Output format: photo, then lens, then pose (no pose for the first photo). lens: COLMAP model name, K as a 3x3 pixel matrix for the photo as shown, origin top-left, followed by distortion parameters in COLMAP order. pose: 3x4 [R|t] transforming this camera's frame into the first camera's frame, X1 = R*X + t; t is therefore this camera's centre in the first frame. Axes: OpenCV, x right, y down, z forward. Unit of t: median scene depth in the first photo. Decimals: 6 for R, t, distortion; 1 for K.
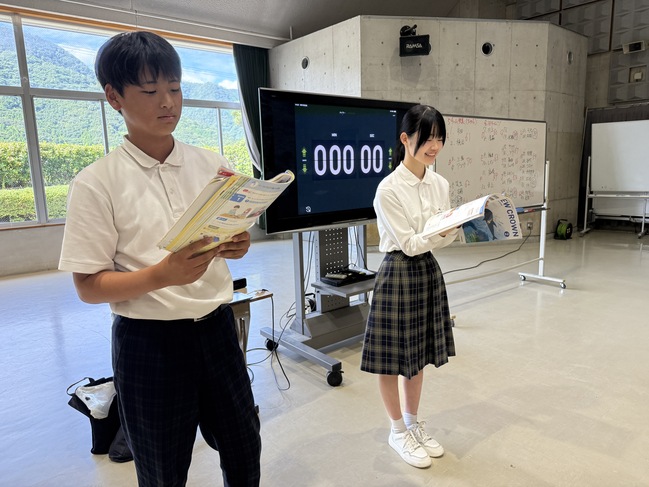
lens RADIAL K [[464.1, 0, 321.7], [0, 464.1, 247.5], [0, 0, 1]] dist [0.046496, -0.044092]
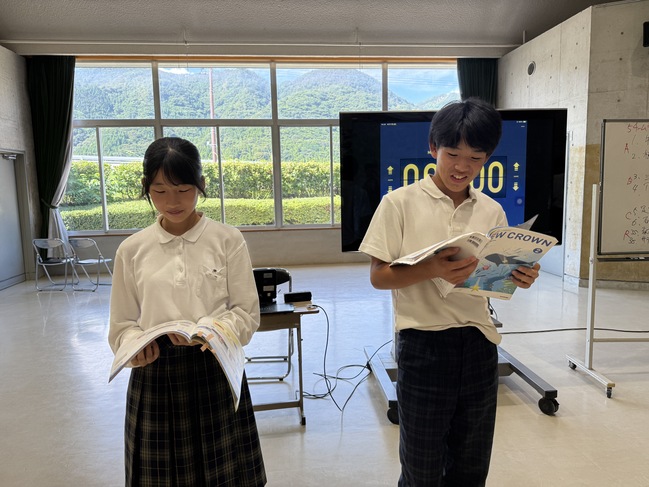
lens RADIAL K [[464.1, 0, 321.3], [0, 464.1, 239.5], [0, 0, 1]] dist [0.046496, -0.044092]
pose [[0.832883, 0.075445, -0.548283, 0.163703], [-0.100431, 0.994821, -0.015672, -0.014684], [0.544261, 0.068118, 0.836146, 0.054216]]
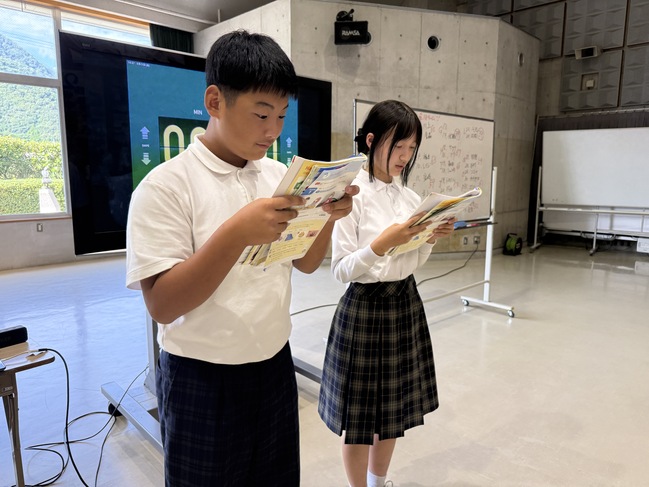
lens RADIAL K [[464.1, 0, 321.6], [0, 464.1, 244.1], [0, 0, 1]] dist [0.046496, -0.044092]
pose [[0.996118, 0.018191, 0.086127, 0.070045], [-0.016504, 0.999659, -0.020260, -0.015888], [-0.086466, 0.018760, 0.996078, 0.131222]]
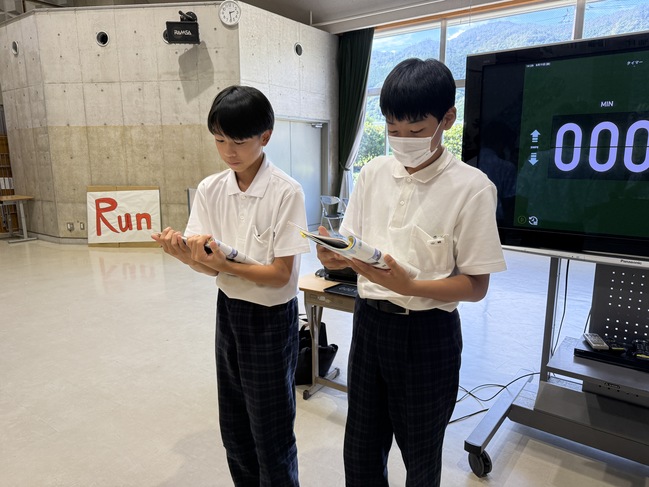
lens RADIAL K [[464.1, 0, 318.7], [0, 464.1, 248.1], [0, 0, 1]] dist [0.046496, -0.044092]
pose [[0.246899, 0.219003, -0.943970, 0.239704], [-0.176633, 0.967979, 0.178375, -0.048557], [0.952807, 0.122696, 0.277676, 0.231157]]
